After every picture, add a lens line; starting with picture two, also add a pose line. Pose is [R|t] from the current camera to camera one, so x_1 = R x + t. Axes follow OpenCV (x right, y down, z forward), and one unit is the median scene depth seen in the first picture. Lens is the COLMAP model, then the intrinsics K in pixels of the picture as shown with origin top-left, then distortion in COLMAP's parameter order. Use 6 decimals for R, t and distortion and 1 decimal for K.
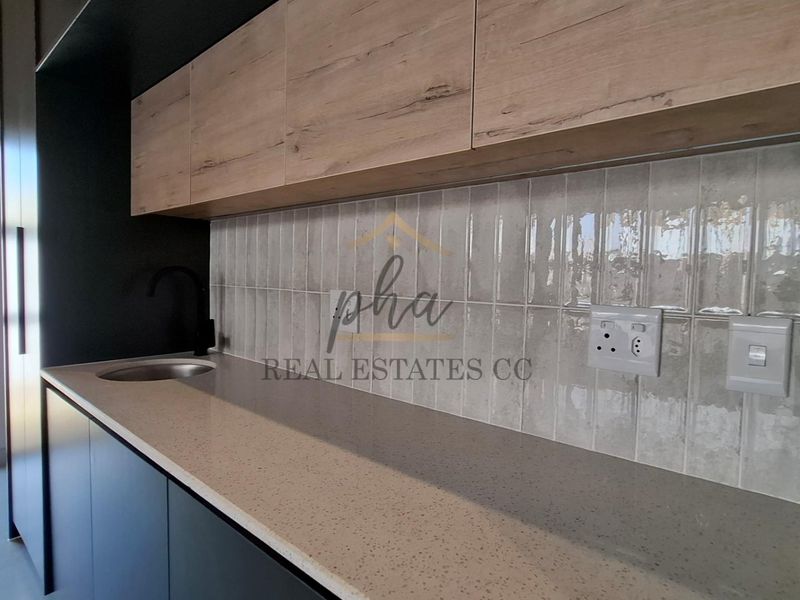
lens RADIAL K [[430.8, 0, 403.7], [0, 430.8, 295.9], [0, 0, 1]] dist [-0.010044, 0.005085]
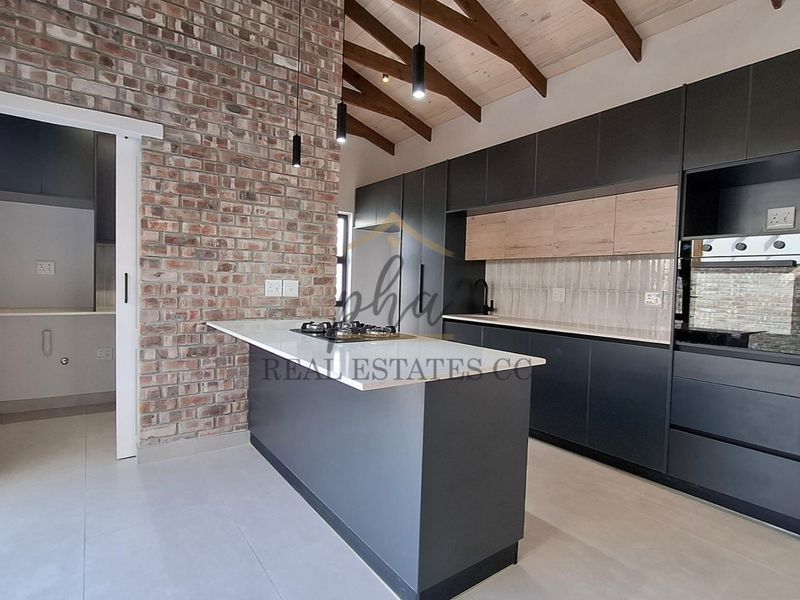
lens RADIAL K [[430.8, 0, 399.1], [0, 430.8, 300.5], [0, 0, 1]] dist [-0.010044, 0.005085]
pose [[0.972342, 0.016962, -0.232945, -0.470065], [-0.020317, 0.999721, -0.012013, 0.118495], [0.232676, 0.016414, 0.972416, -1.902835]]
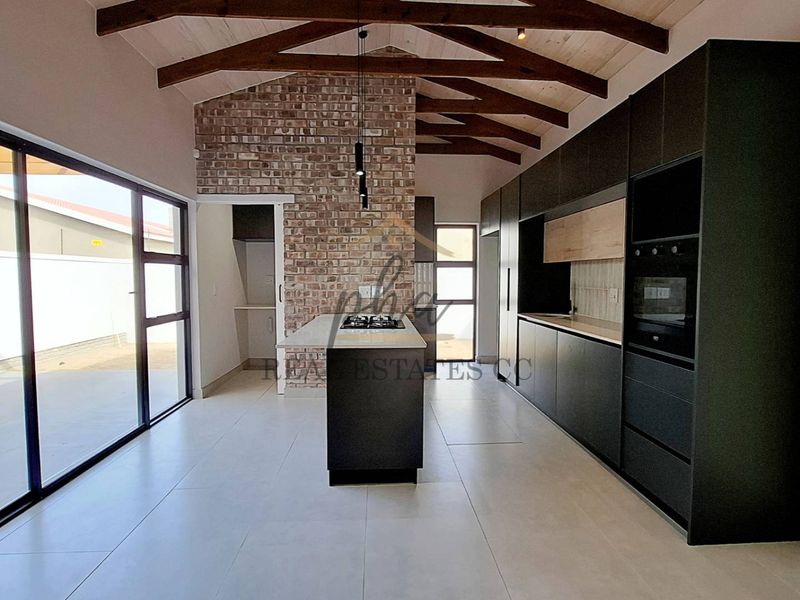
lens RADIAL K [[430.8, 0, 391.7], [0, 430.8, 298.1], [0, 0, 1]] dist [-0.010044, 0.005085]
pose [[0.675204, 0.018469, -0.737400, 0.906474], [-0.021453, 0.999755, 0.005397, 0.064045], [0.737319, 0.012175, 0.675435, -1.899733]]
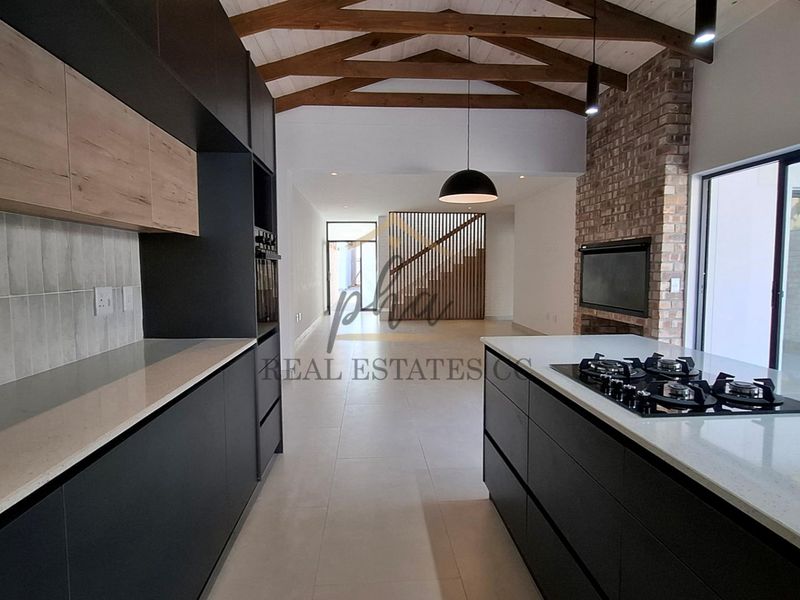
lens RADIAL K [[430.8, 0, 397.7], [0, 430.8, 294.7], [0, 0, 1]] dist [-0.010044, 0.005085]
pose [[-0.699862, -0.066707, 0.711156, -1.318397], [0.015845, 0.993935, 0.108825, -0.093607], [-0.714102, 0.087431, -0.694560, 0.848663]]
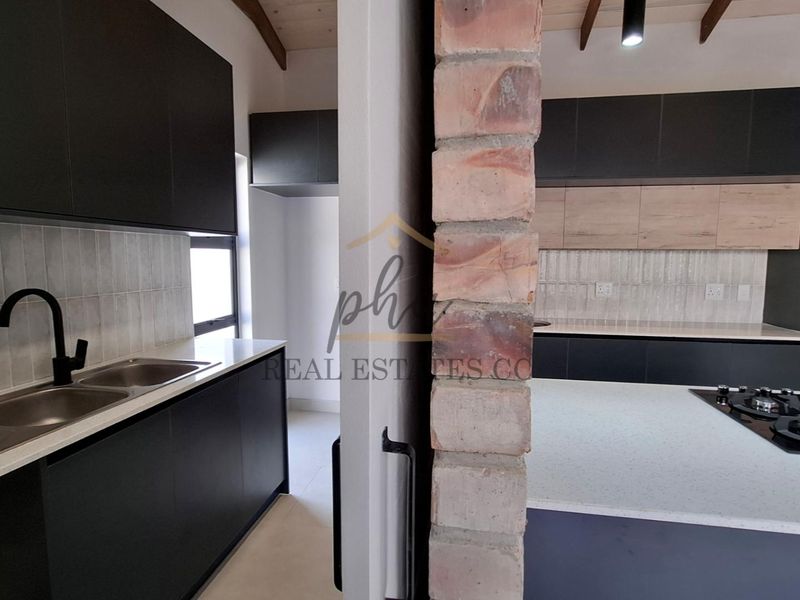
lens RADIAL K [[430.8, 0, 391.9], [0, 430.8, 304.2], [0, 0, 1]] dist [-0.010044, 0.005085]
pose [[0.861540, -0.072780, 0.502447, -2.320553], [0.035785, 0.995915, 0.082899, -0.124759], [-0.506428, -0.053441, 0.860625, -0.527272]]
